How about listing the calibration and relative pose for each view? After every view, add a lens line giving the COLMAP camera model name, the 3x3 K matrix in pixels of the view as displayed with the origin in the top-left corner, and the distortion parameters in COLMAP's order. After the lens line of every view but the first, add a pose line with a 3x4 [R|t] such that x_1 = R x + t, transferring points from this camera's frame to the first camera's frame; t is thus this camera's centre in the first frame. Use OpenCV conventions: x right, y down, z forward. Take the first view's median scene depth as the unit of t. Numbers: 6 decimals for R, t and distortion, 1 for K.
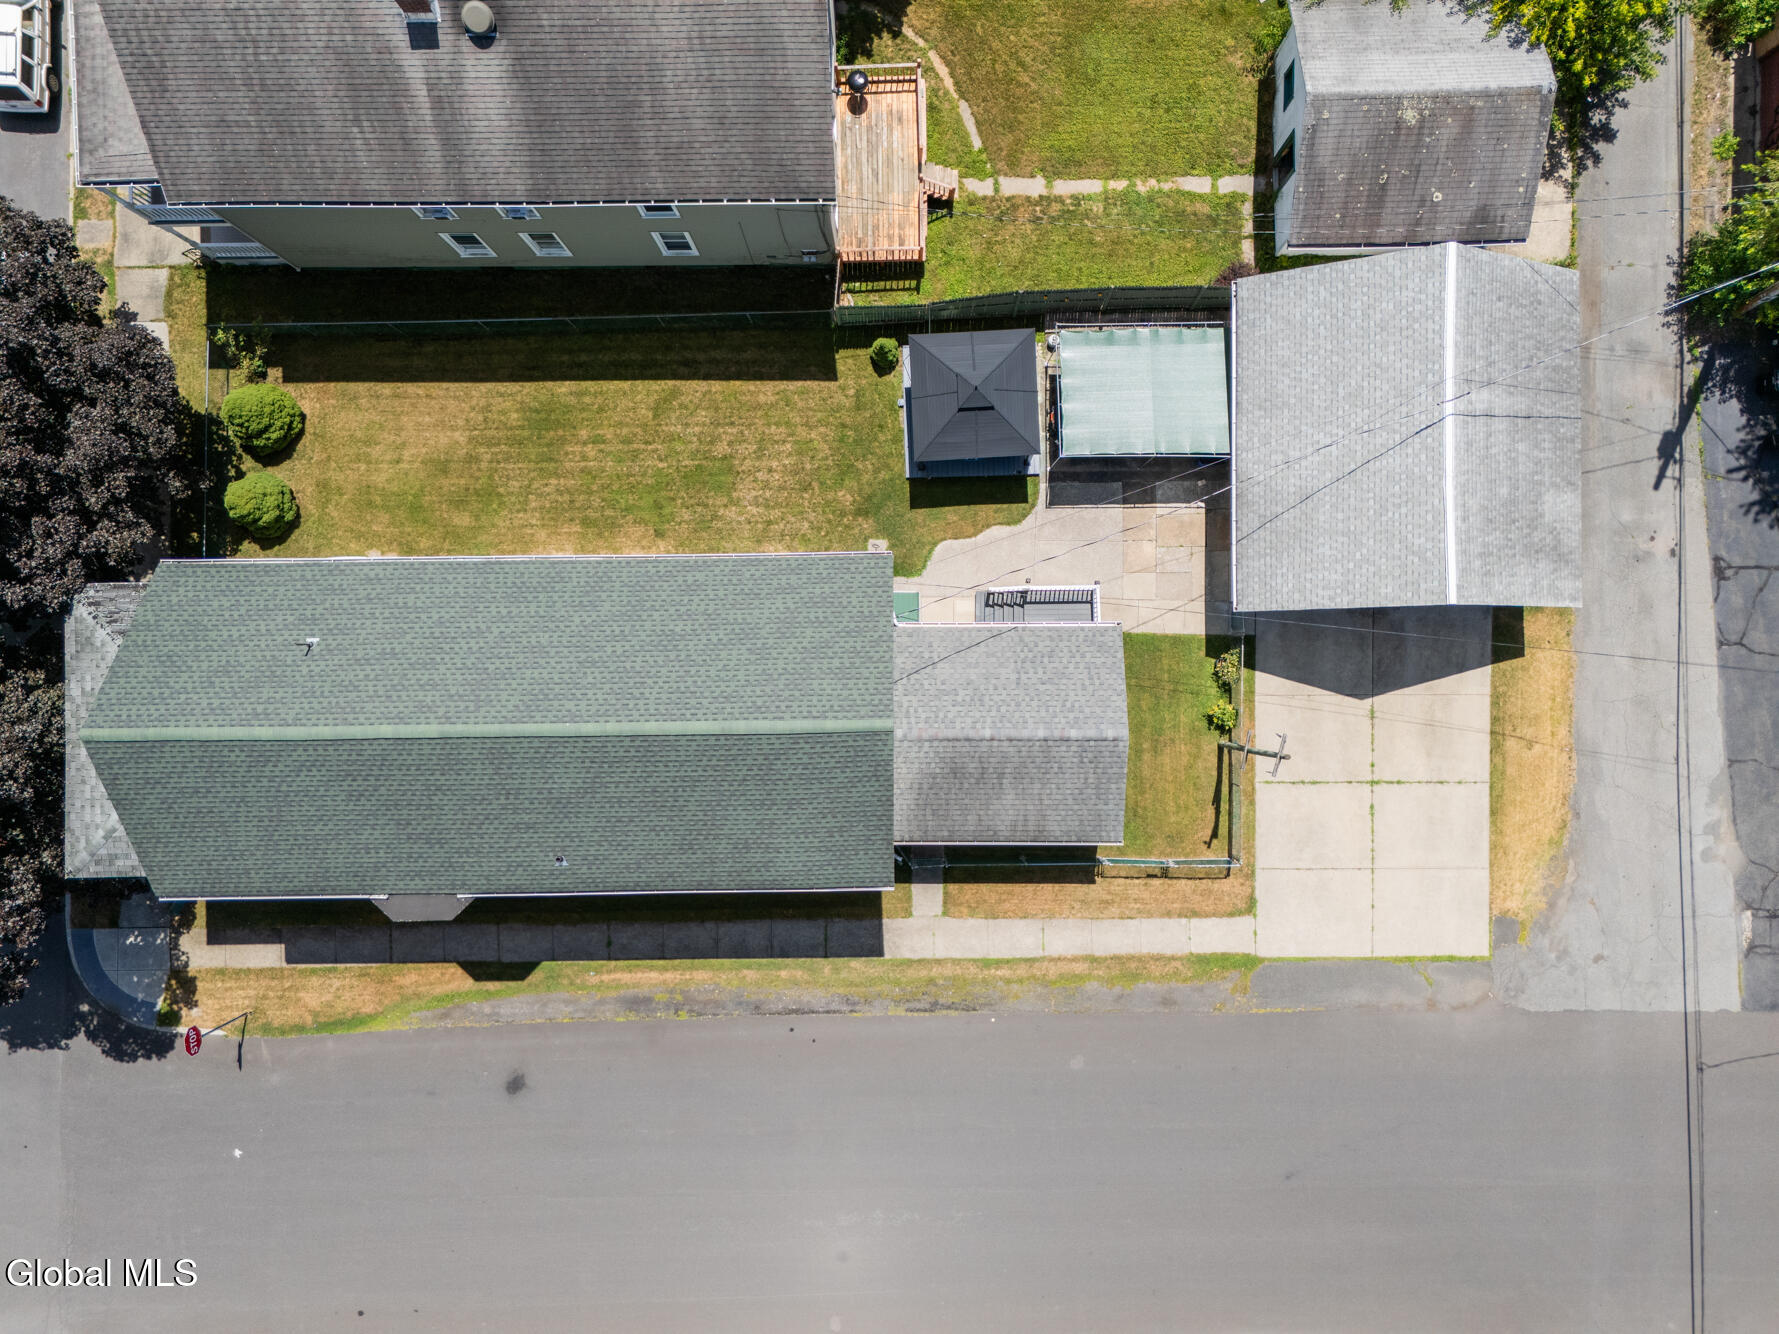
lens RADIAL K [[1328.8, 0, 894.1], [0, 1328.8, 665.8], [0, 0, 1]] dist [0.068509, -0.062316]
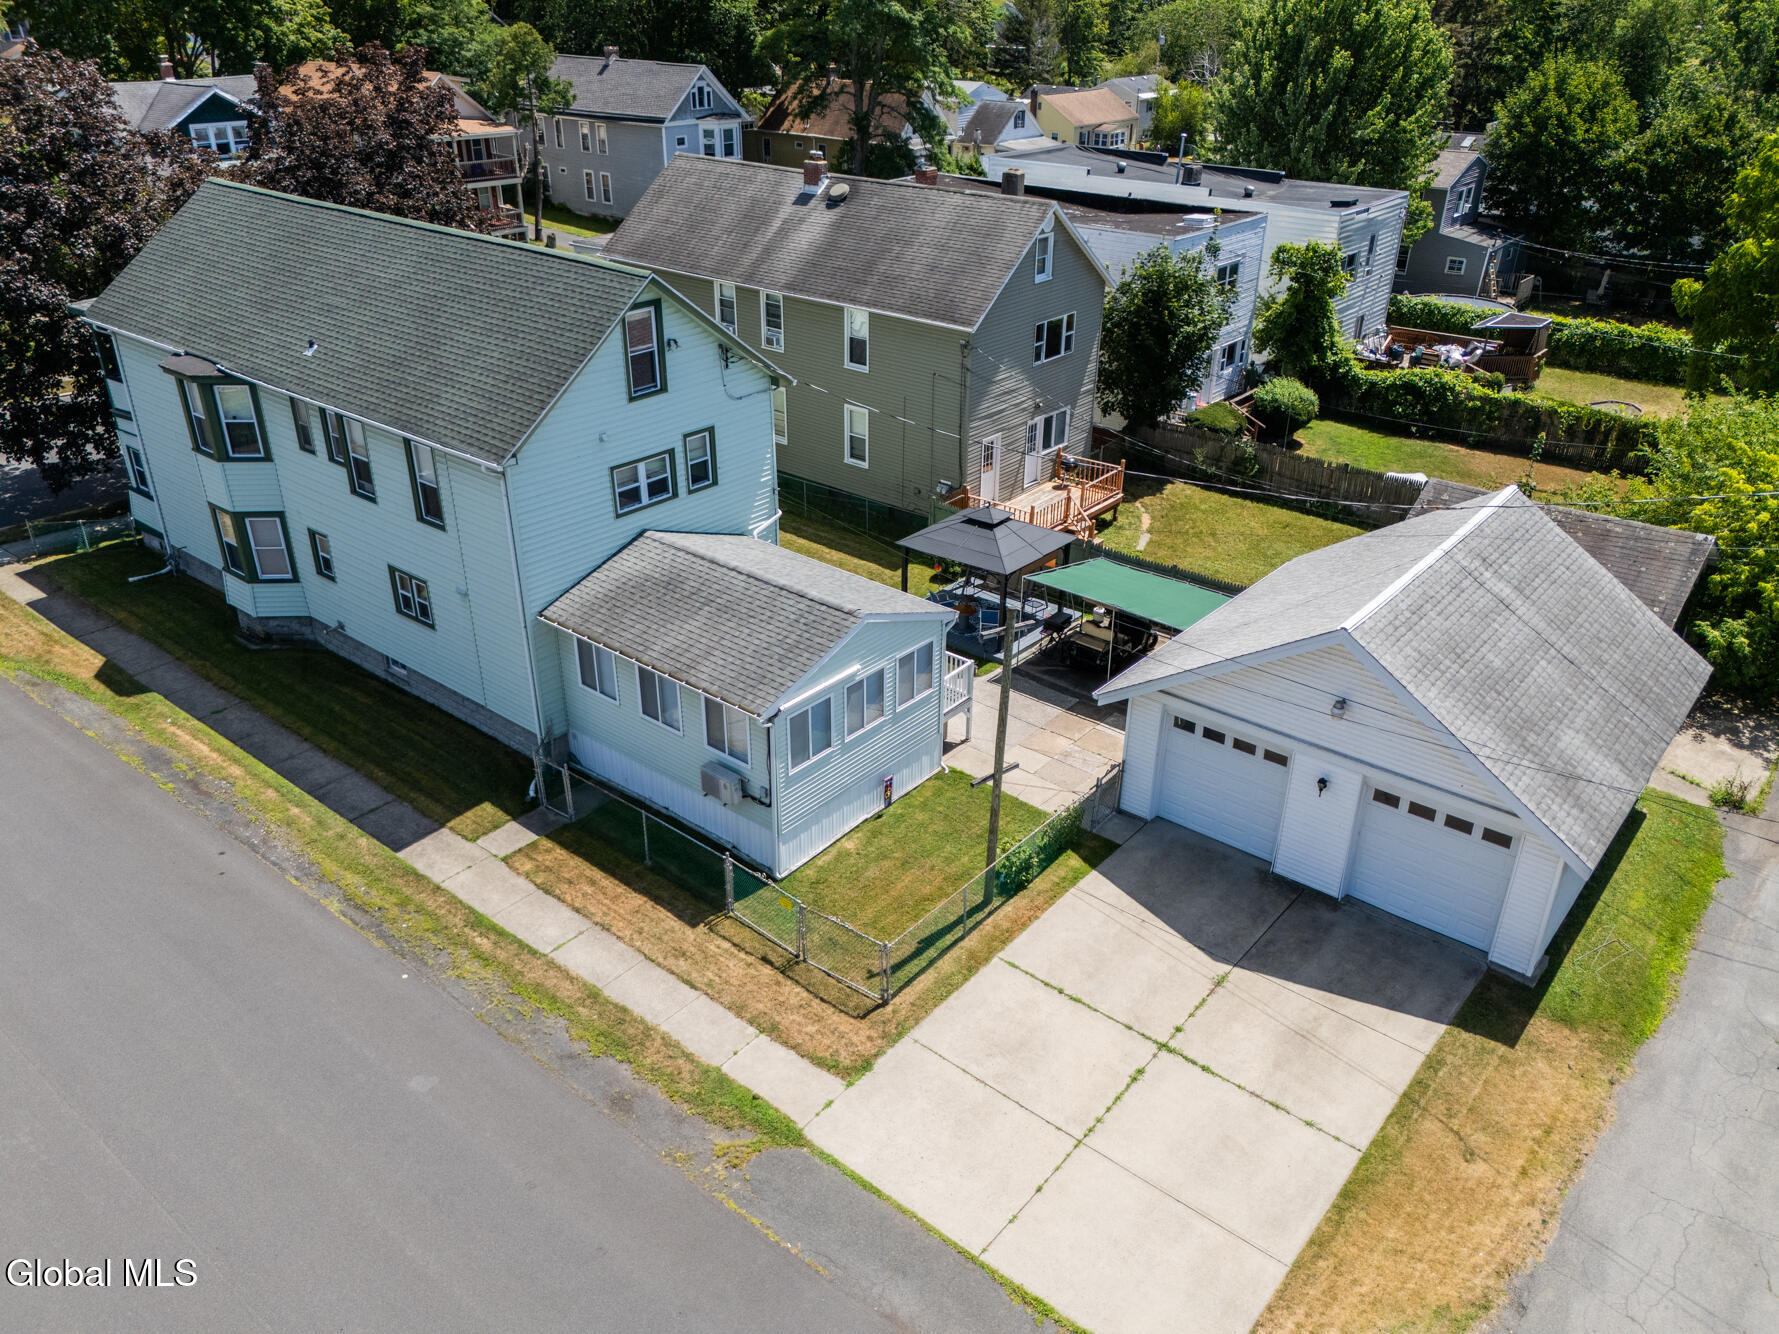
lens RADIAL K [[1328.8, 0, 883.7], [0, 1328.8, 659.6], [0, 0, 1]] dist [0.068509, -0.062316]
pose [[0.762779, 0.313656, -0.565498, 0.531737], [-0.646443, 0.347238, -0.679365, 0.485432], [-0.016724, 0.883768, 0.467627, 0.594677]]
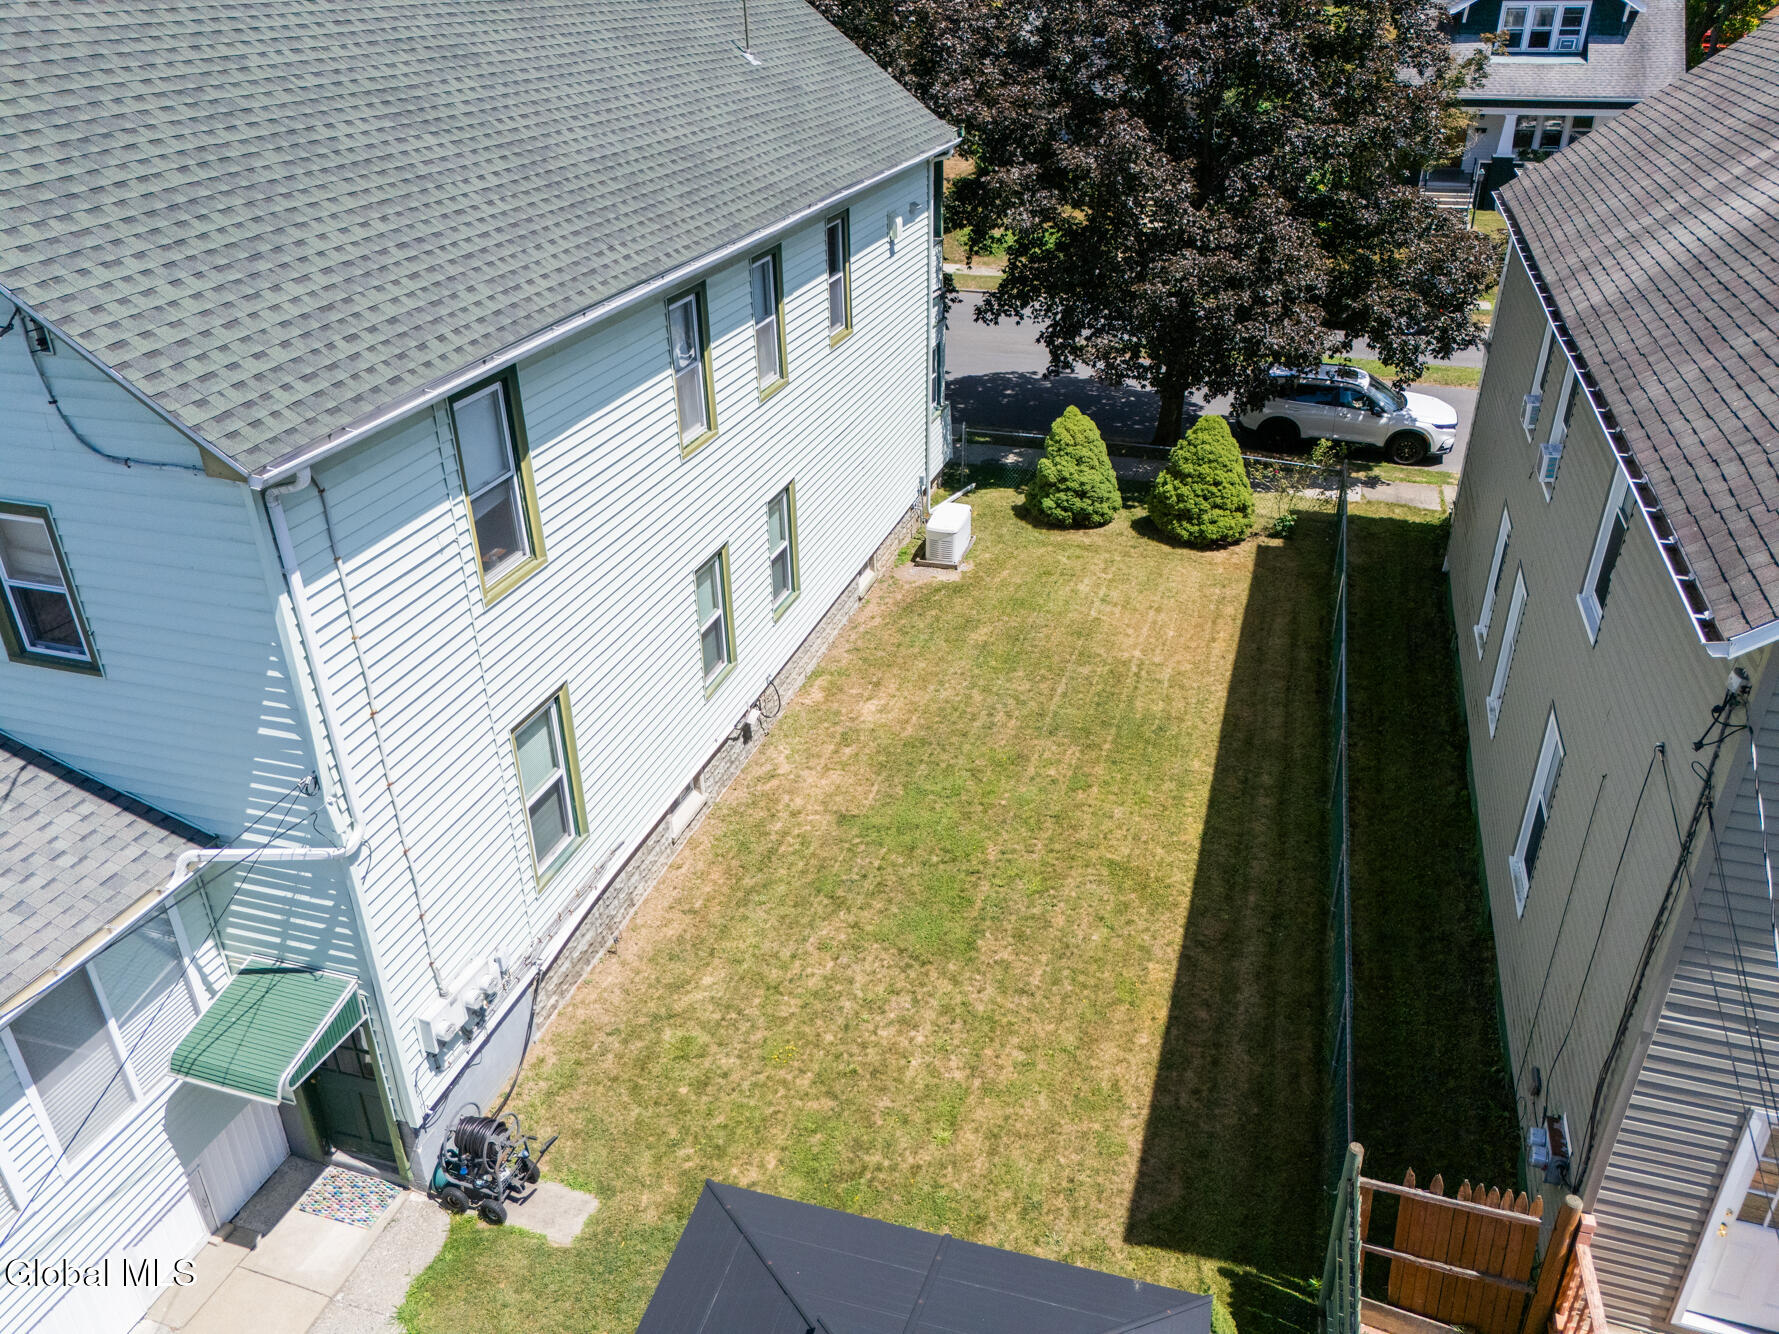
lens RADIAL K [[1328.8, 0, 883.6], [0, 1328.8, 656.5], [0, 0, 1]] dist [0.068509, -0.062316]
pose [[-0.314278, 0.462332, -0.829143, 0.164615], [-0.949040, -0.131402, 0.286454, -0.231968], [0.023486, 0.876917, 0.480068, 0.736640]]
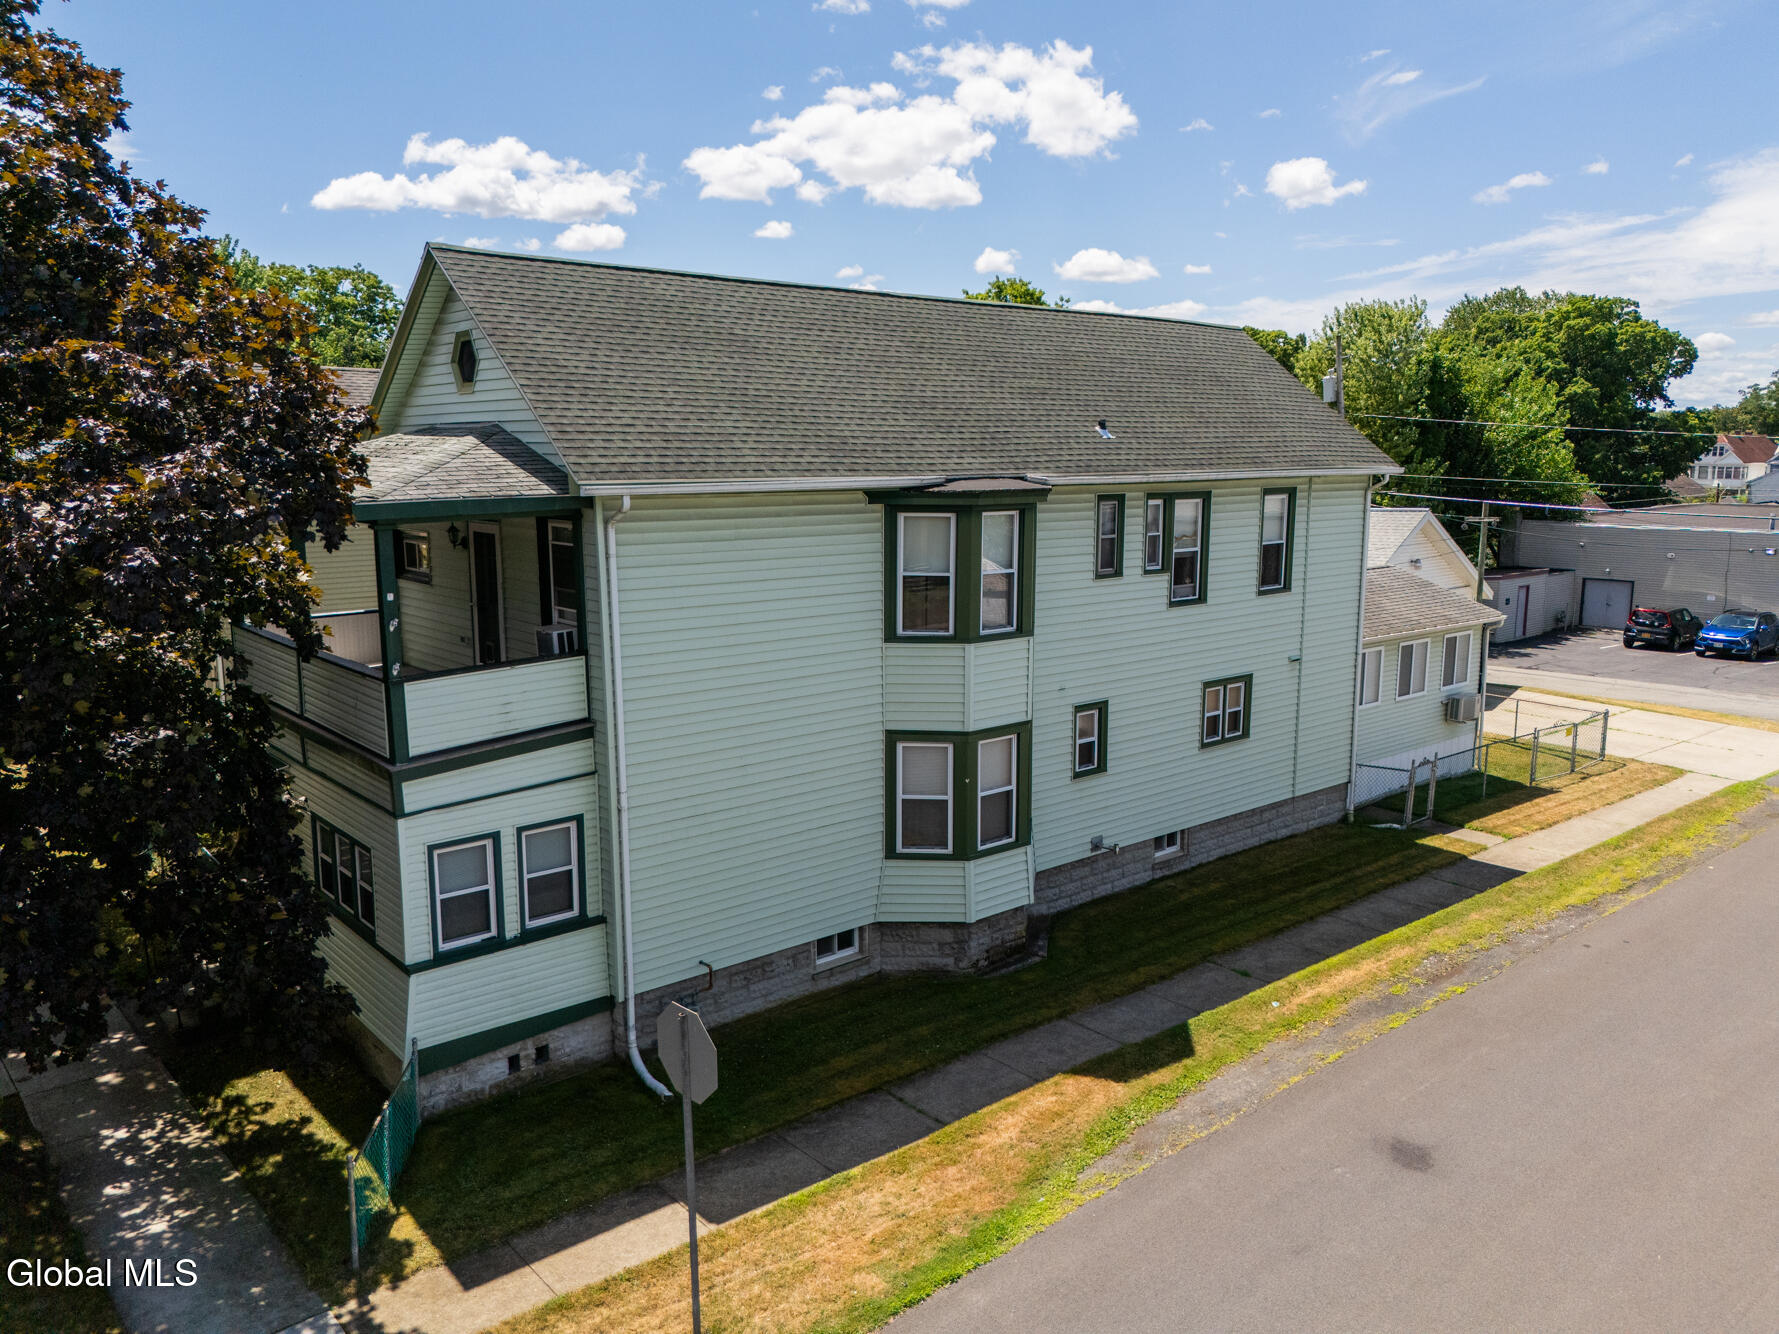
lens RADIAL K [[1328.8, 0, 904.8], [0, 1328.8, 669.5], [0, 0, 1]] dist [0.068509, -0.062316]
pose [[0.763331, -0.092827, 0.639303, -0.622257], [0.645787, 0.135484, -0.751401, 0.488813], [-0.016865, 0.986421, 0.163366, 0.810390]]
